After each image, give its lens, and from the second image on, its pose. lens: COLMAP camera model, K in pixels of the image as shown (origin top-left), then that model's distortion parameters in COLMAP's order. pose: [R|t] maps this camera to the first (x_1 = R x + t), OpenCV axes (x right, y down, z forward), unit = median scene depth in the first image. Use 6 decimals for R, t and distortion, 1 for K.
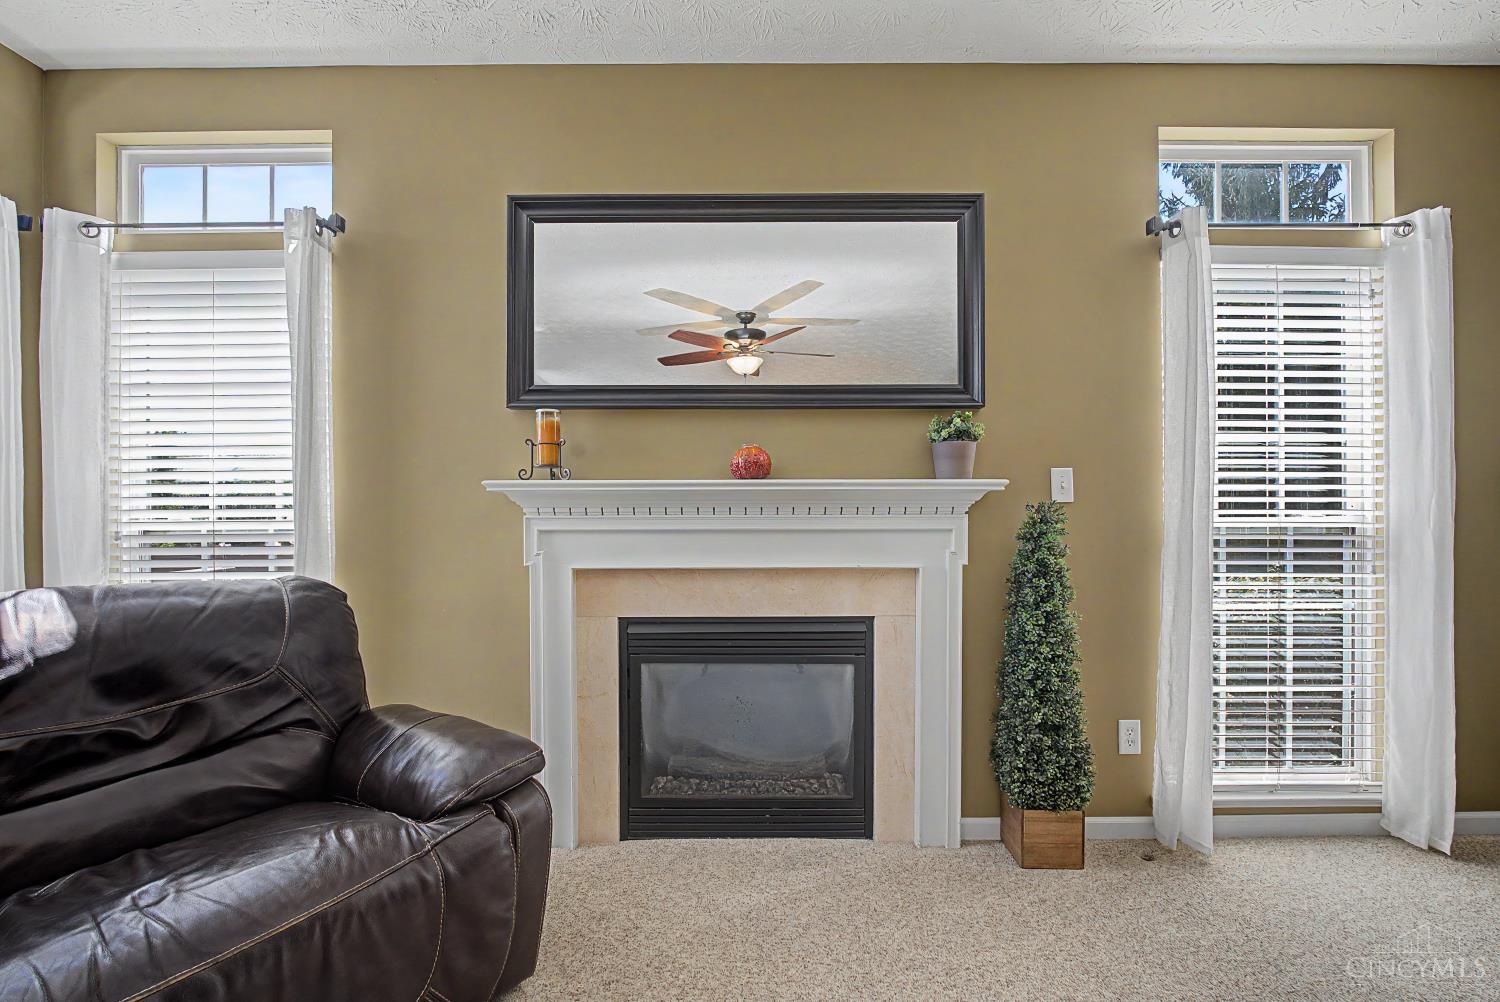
lens RADIAL K [[674.2, 0, 747.1], [0, 674.2, 508.5], [0, 0, 1]] dist [-0.011297, 0.001578]
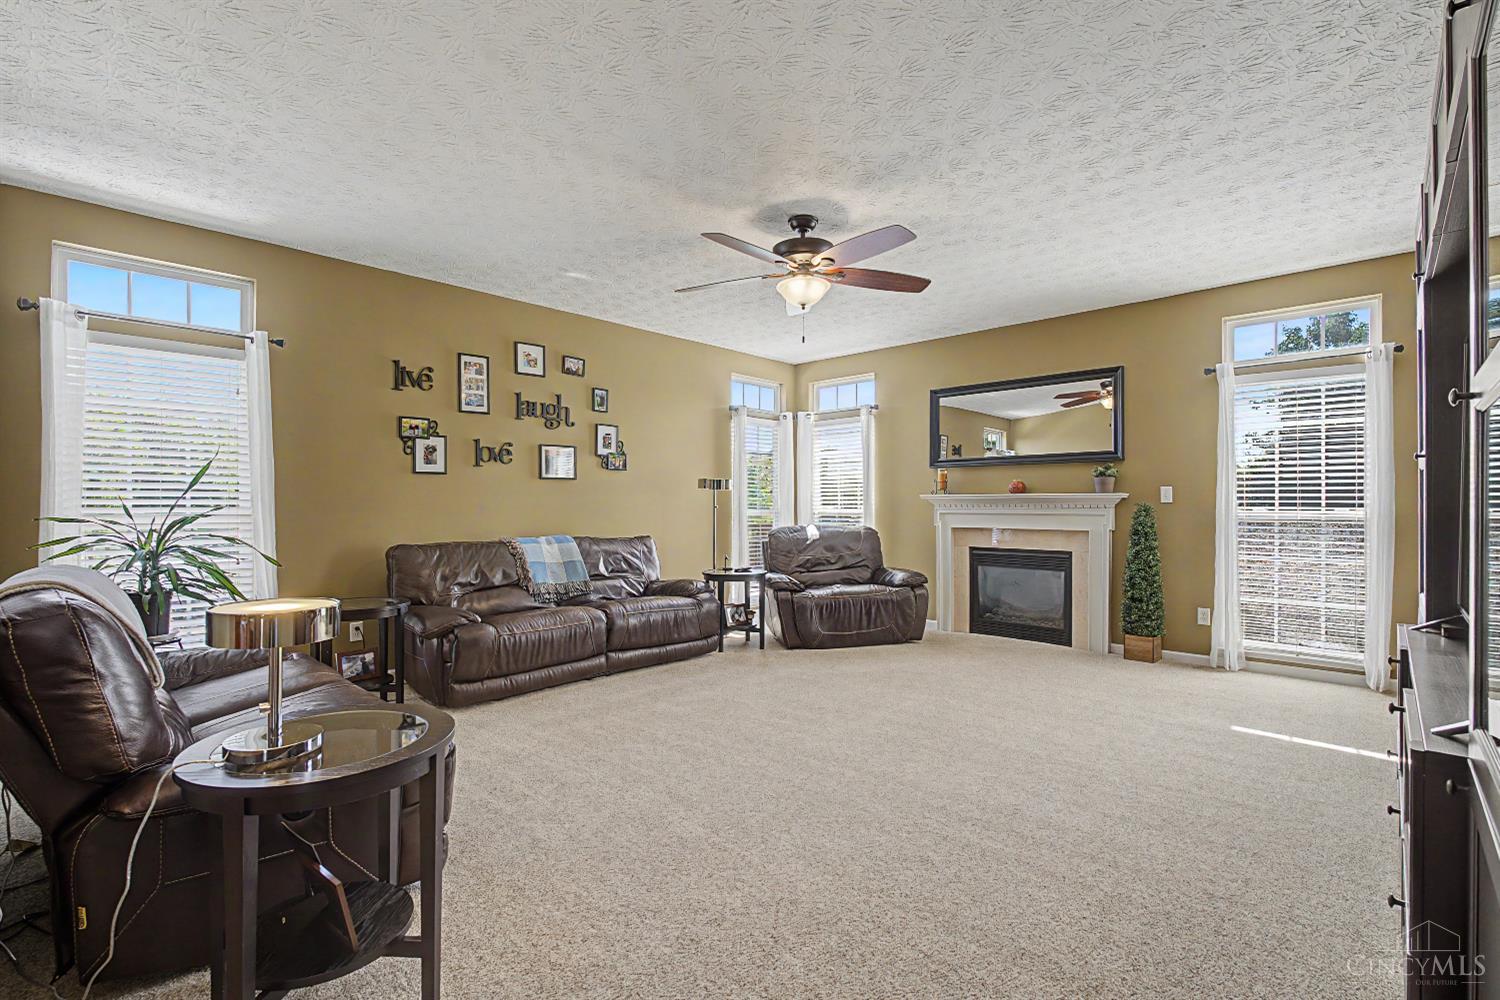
lens RADIAL K [[674.2, 0, 749.0], [0, 674.2, 504.5], [0, 0, 1]] dist [-0.011297, 0.001578]
pose [[0.727962, 0.003756, -0.685607, 0.986758], [-0.000335, 0.999987, 0.005123, -0.015699], [0.685617, -0.003500, 0.727954, -1.499210]]
